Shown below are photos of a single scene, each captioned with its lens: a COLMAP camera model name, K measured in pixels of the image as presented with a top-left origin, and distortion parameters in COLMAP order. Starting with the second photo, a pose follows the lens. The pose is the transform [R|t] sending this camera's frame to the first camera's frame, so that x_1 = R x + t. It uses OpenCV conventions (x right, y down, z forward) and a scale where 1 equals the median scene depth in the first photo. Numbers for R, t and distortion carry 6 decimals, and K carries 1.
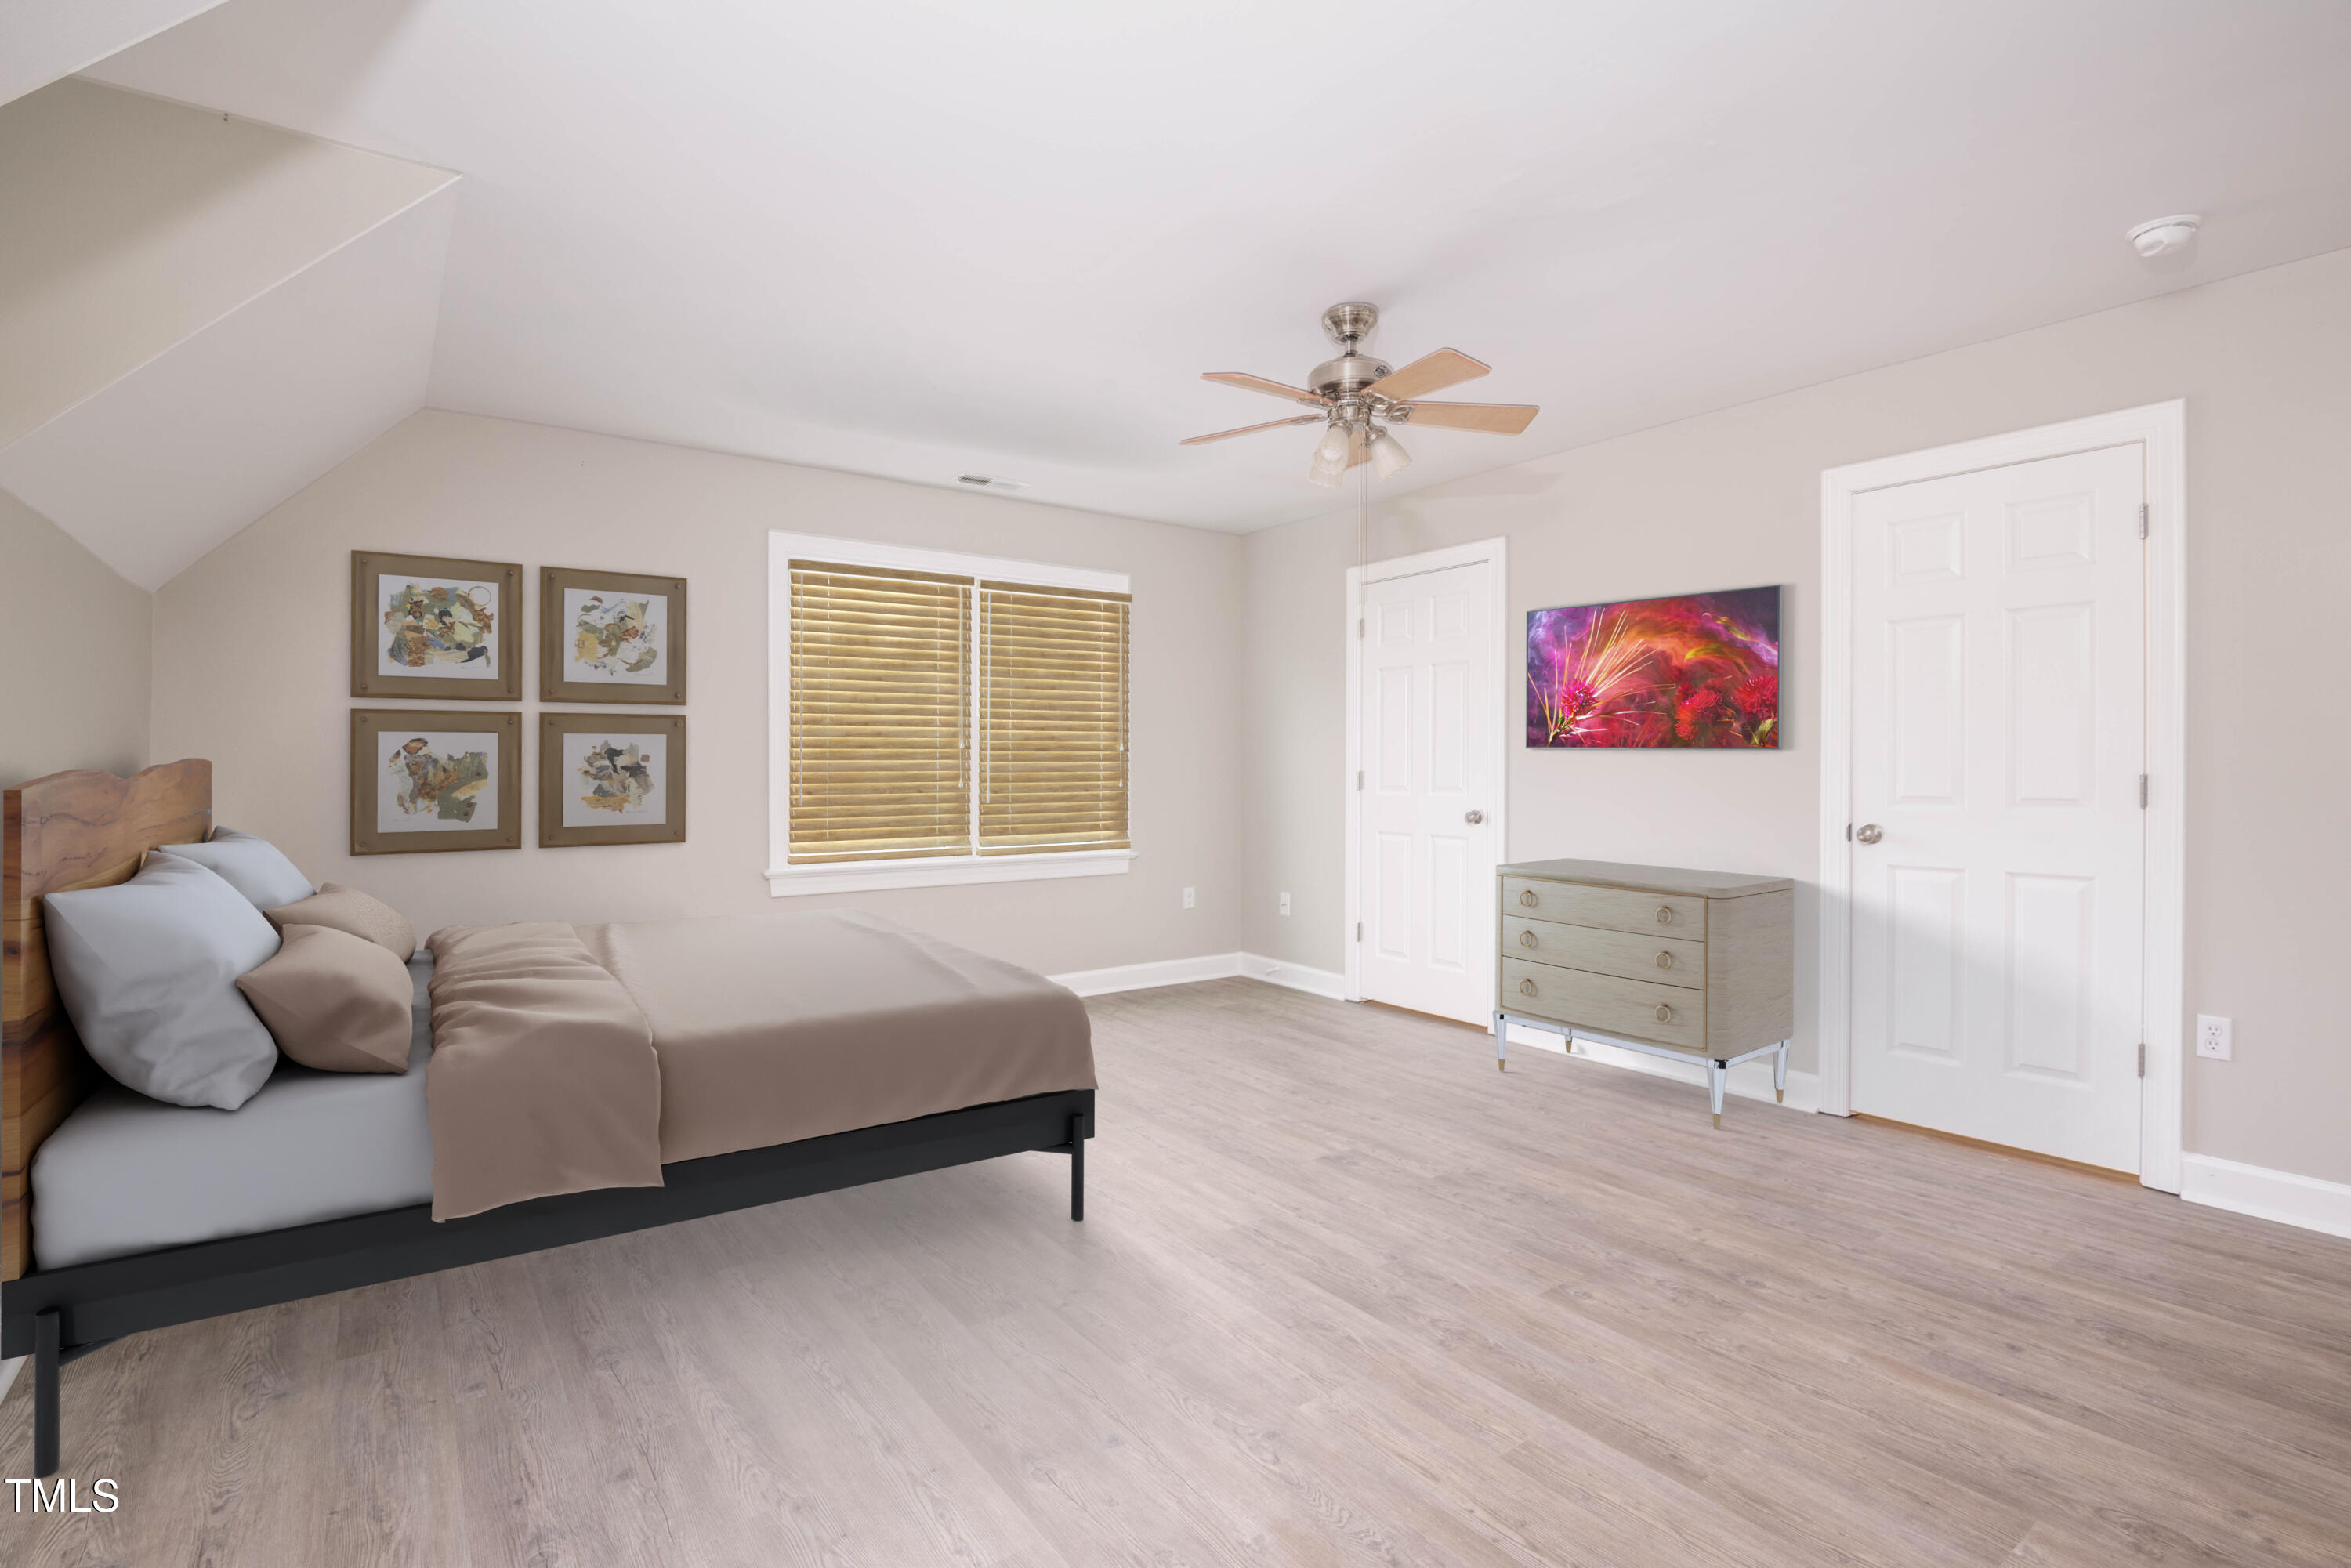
lens RADIAL K [[1105.9, 0, 1175.5], [0, 1105.9, 784.0], [0, 0, 1]] dist [-0.020554, -0.001010]
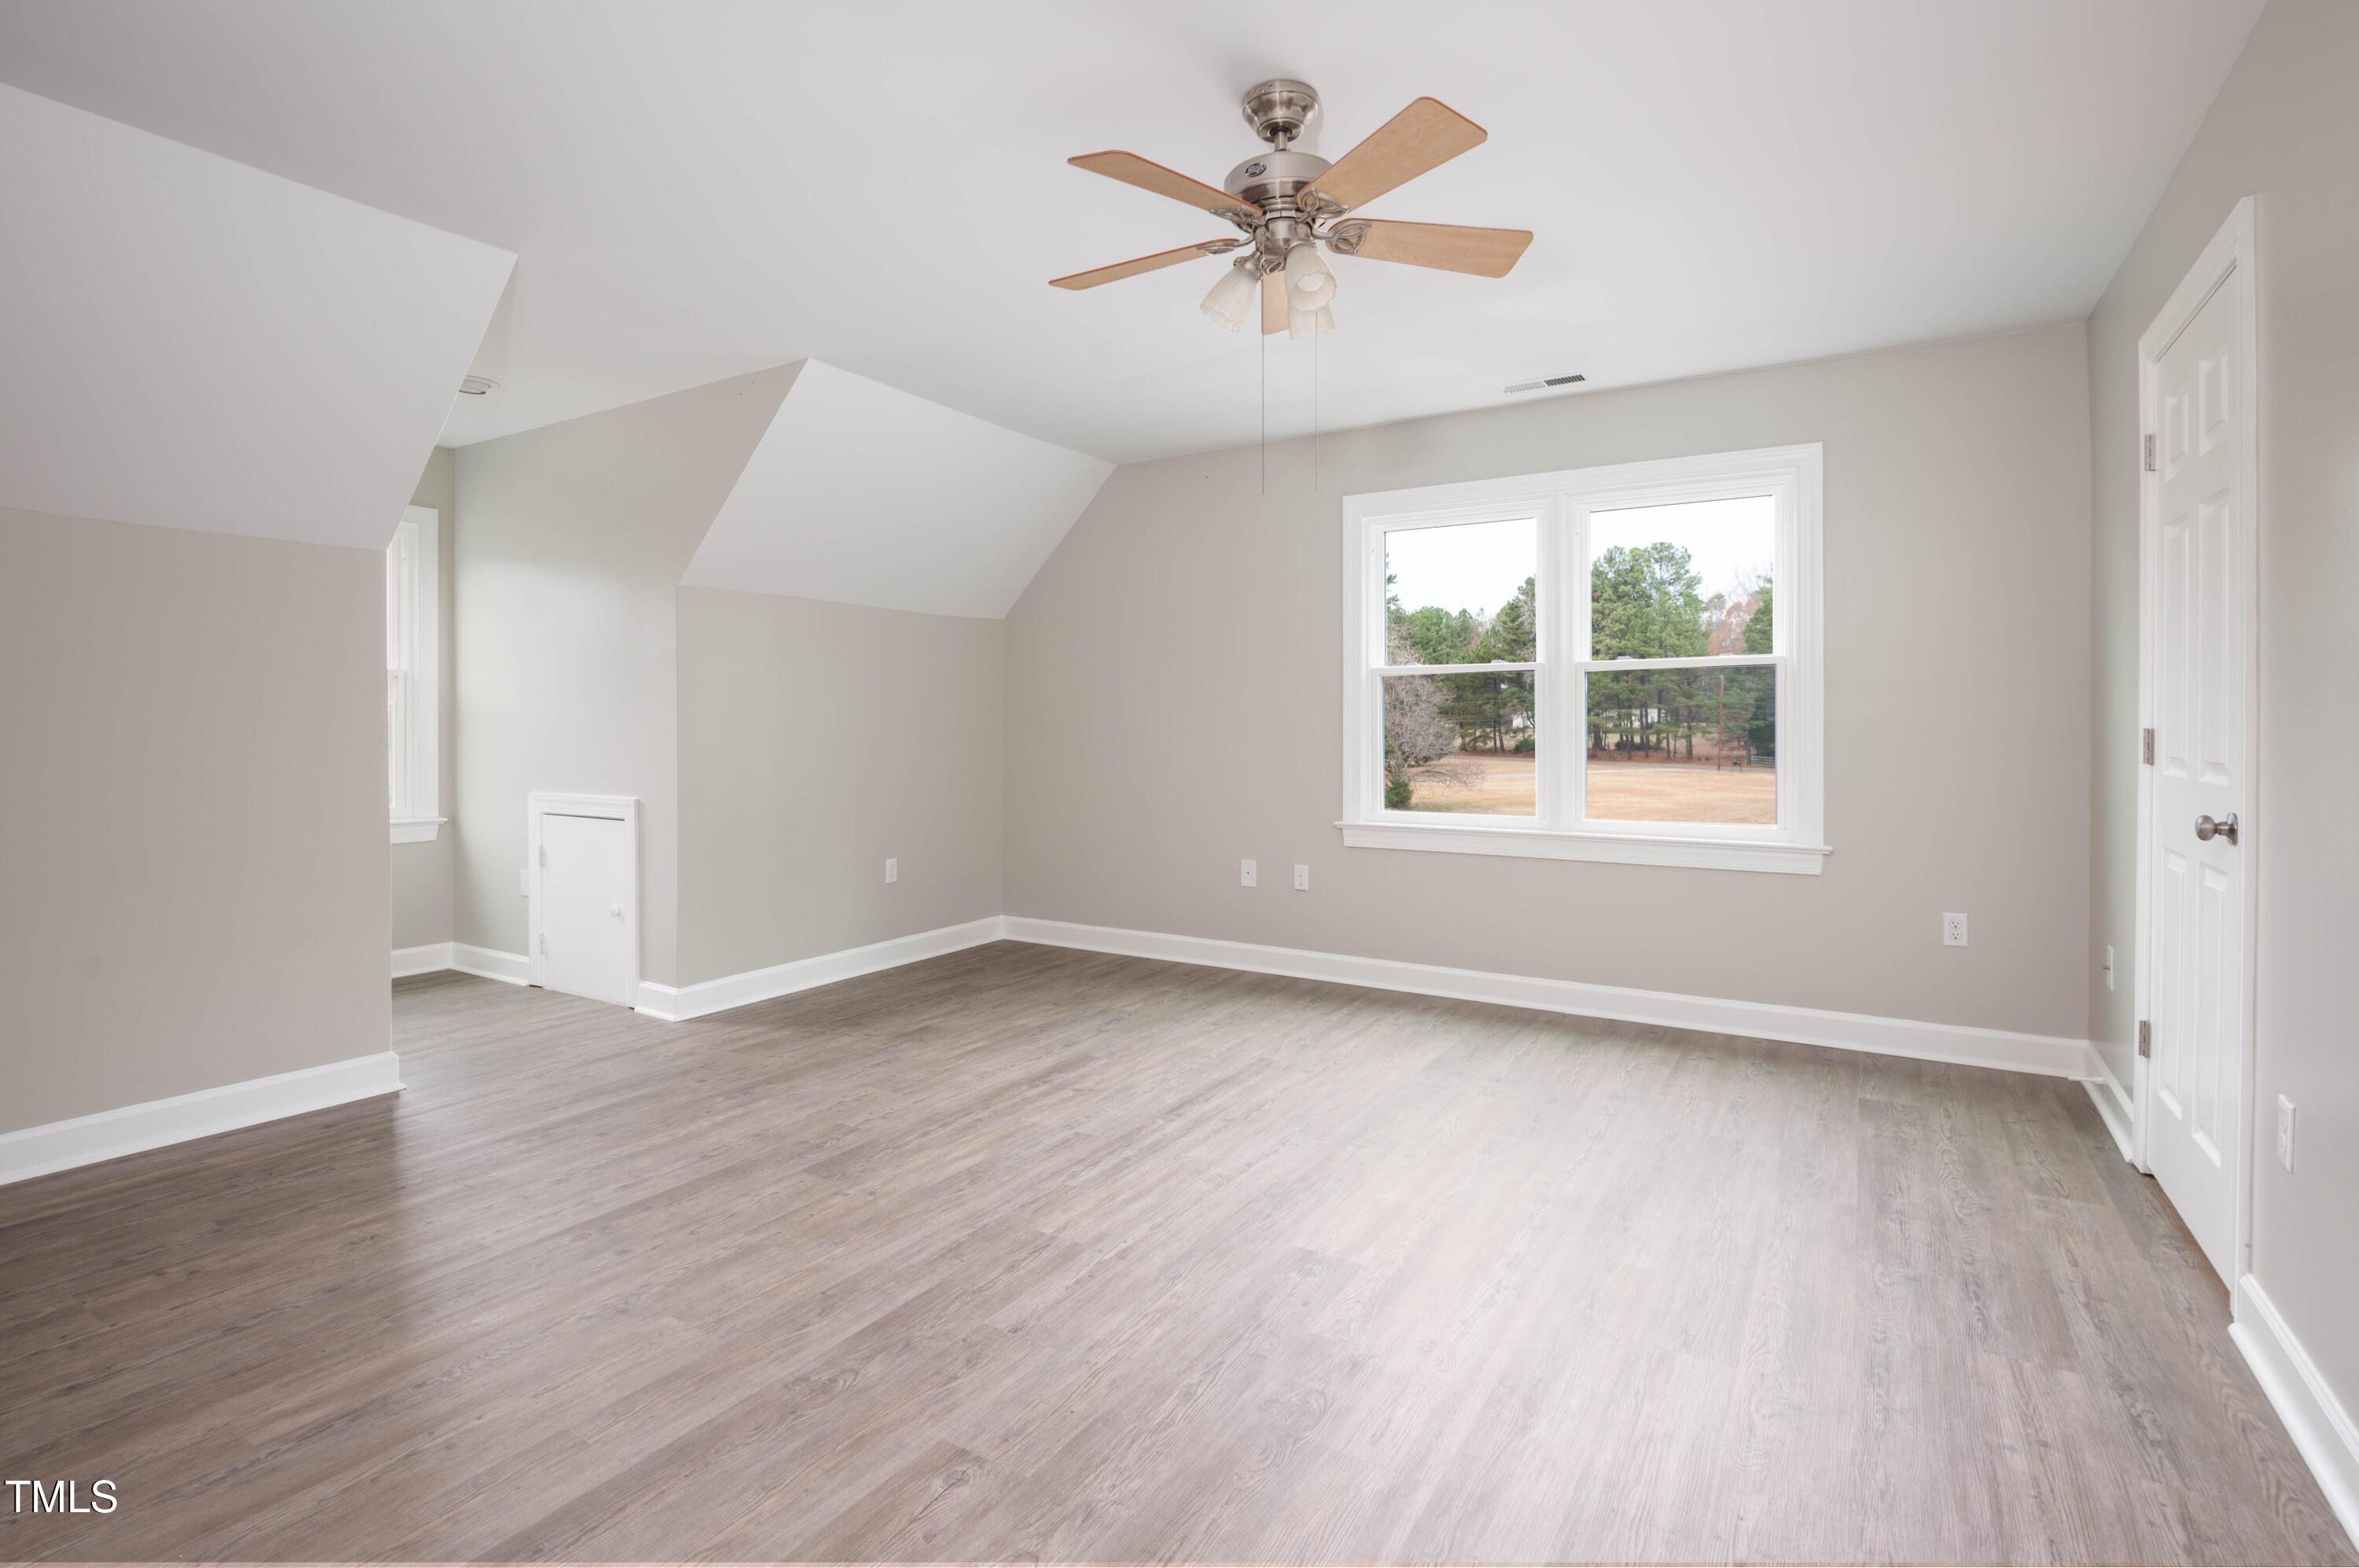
lens RADIAL K [[1132.4, 0, 1167.8], [0, 1132.4, 748.5], [0, 0, 1]] dist [-0.017638, -0.000271]
pose [[0.373564, 0.020341, -0.927381, 0.872245], [-0.013056, 0.999776, 0.016670, -0.008167], [0.927513, 0.005881, 0.373746, 0.696620]]
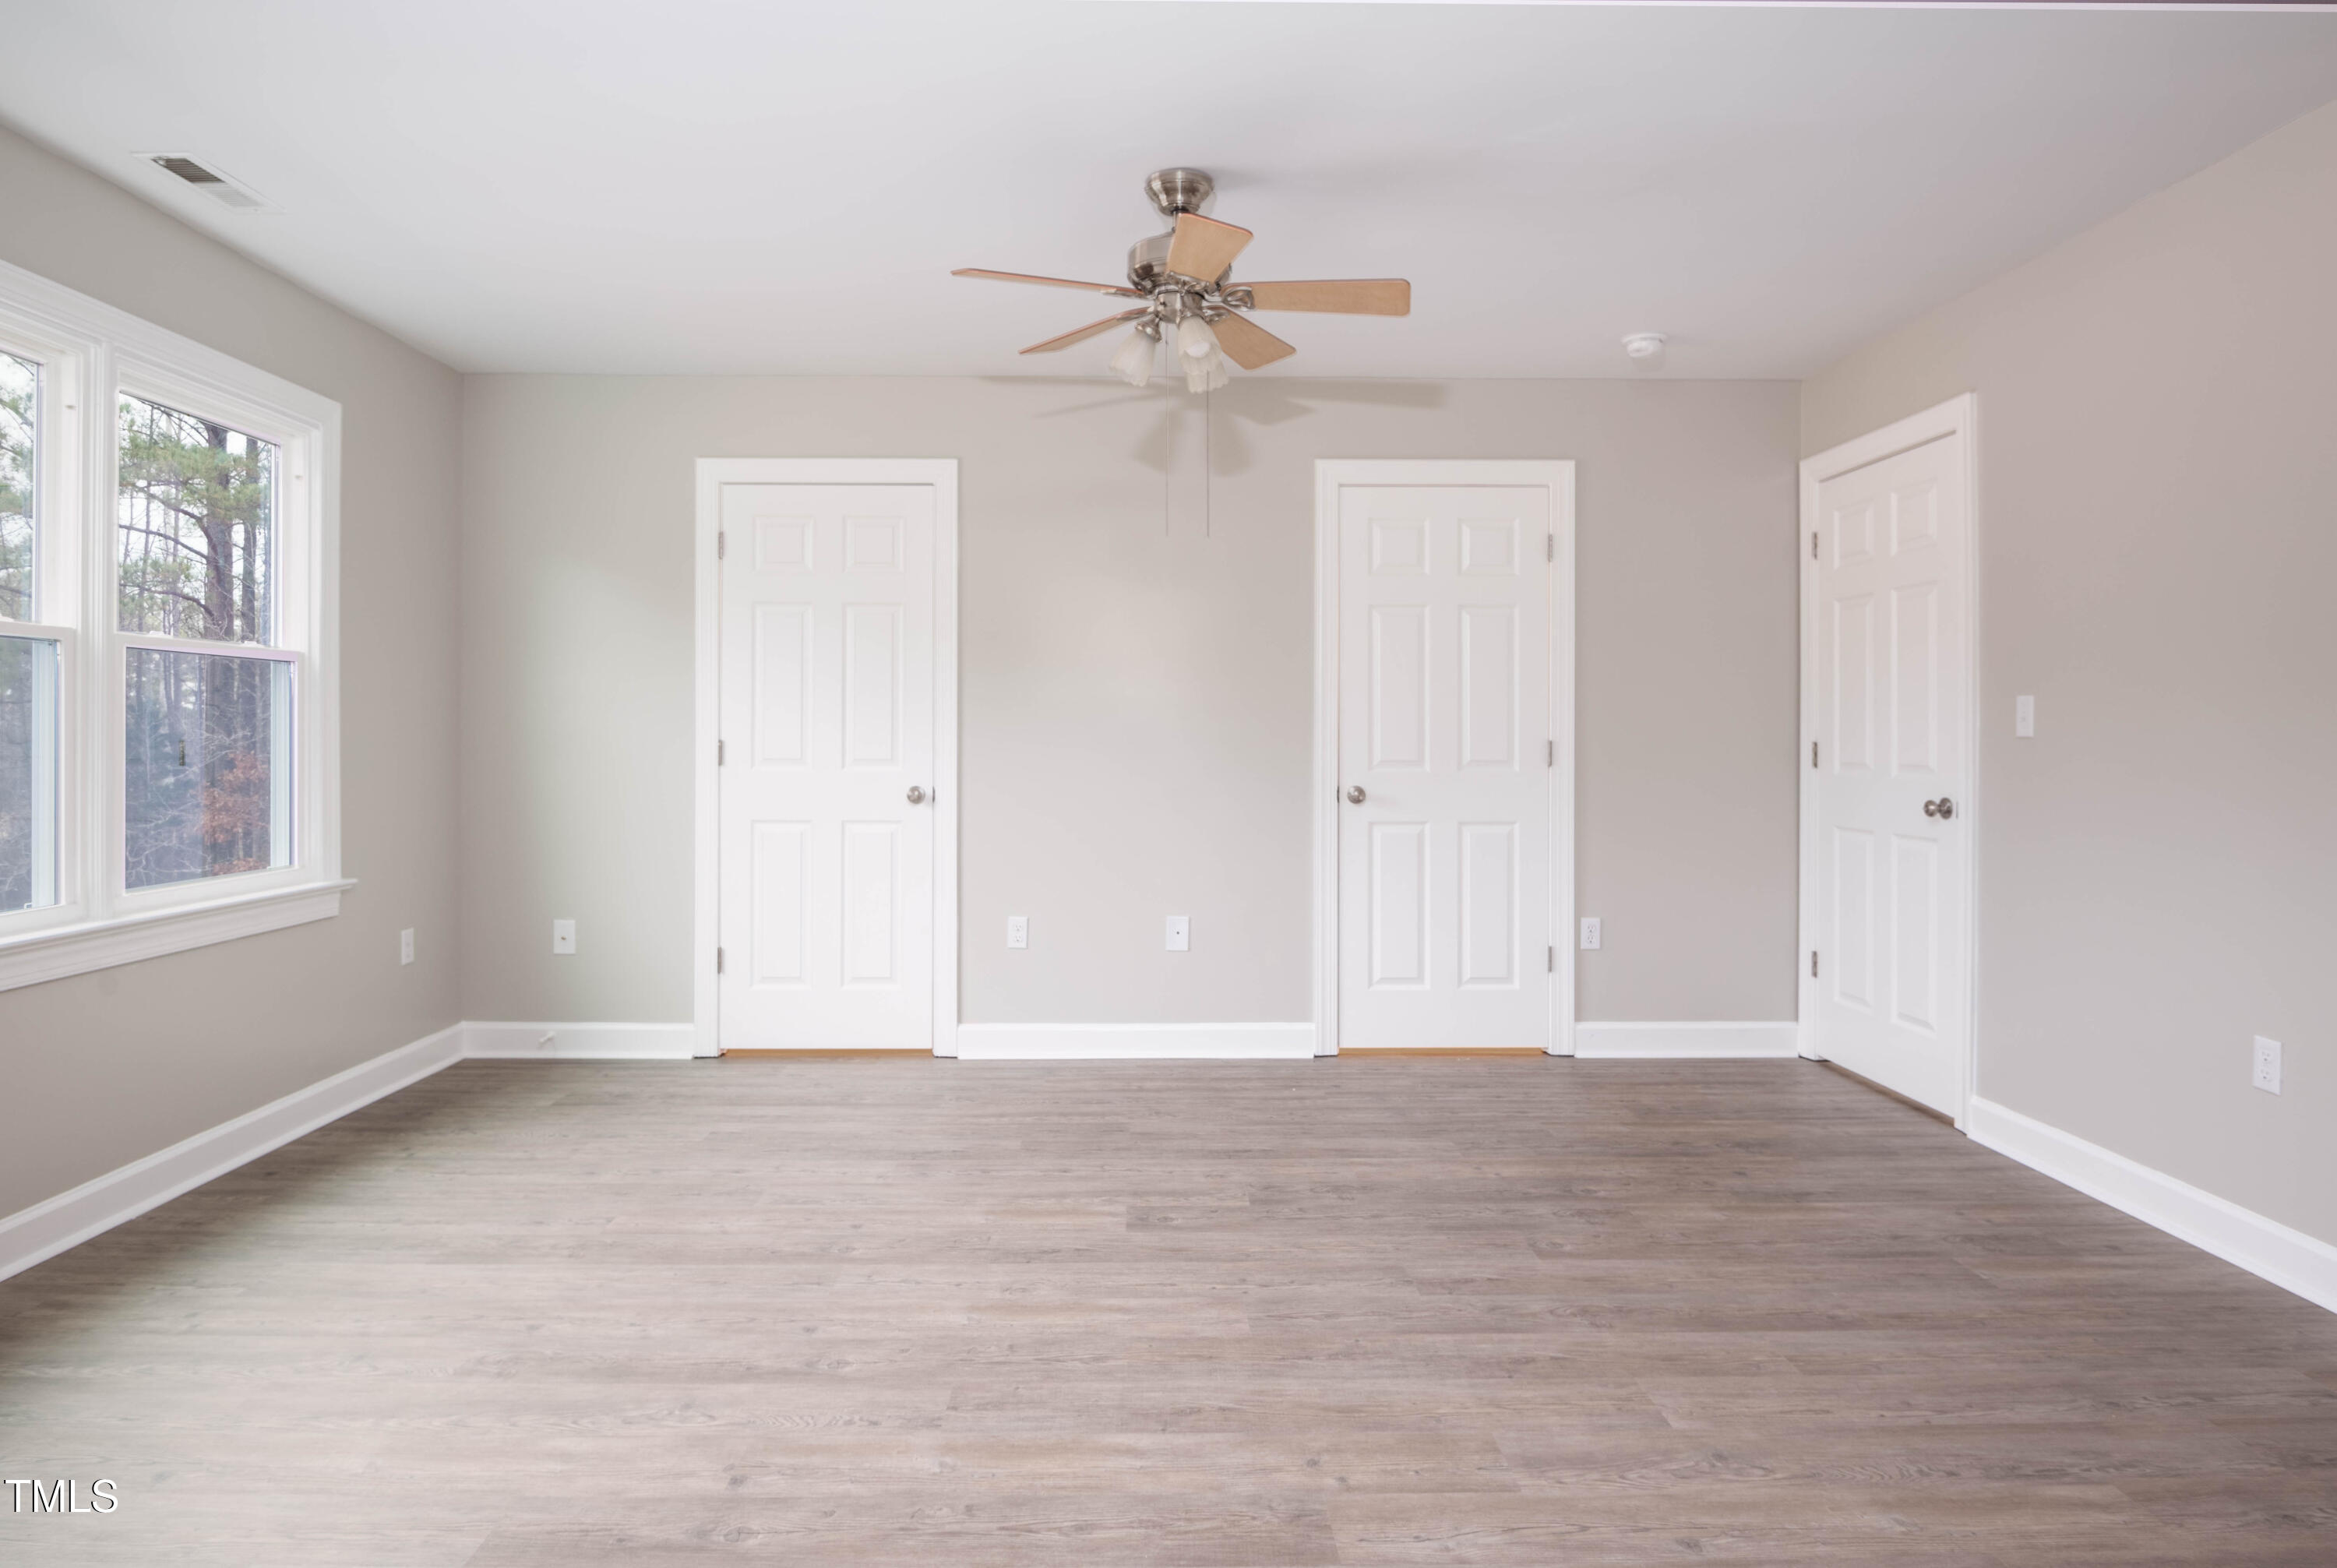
lens RADIAL K [[1323.3, 0, 1153.4], [0, 1323.3, 750.0], [0, 0, 1]] dist [0.000442, -0.017066]
pose [[0.574533, -0.007808, 0.818444, -0.701719], [0.010626, 0.999941, 0.002080, -0.006385], [-0.818413, 0.007502, 0.574582, 0.480357]]
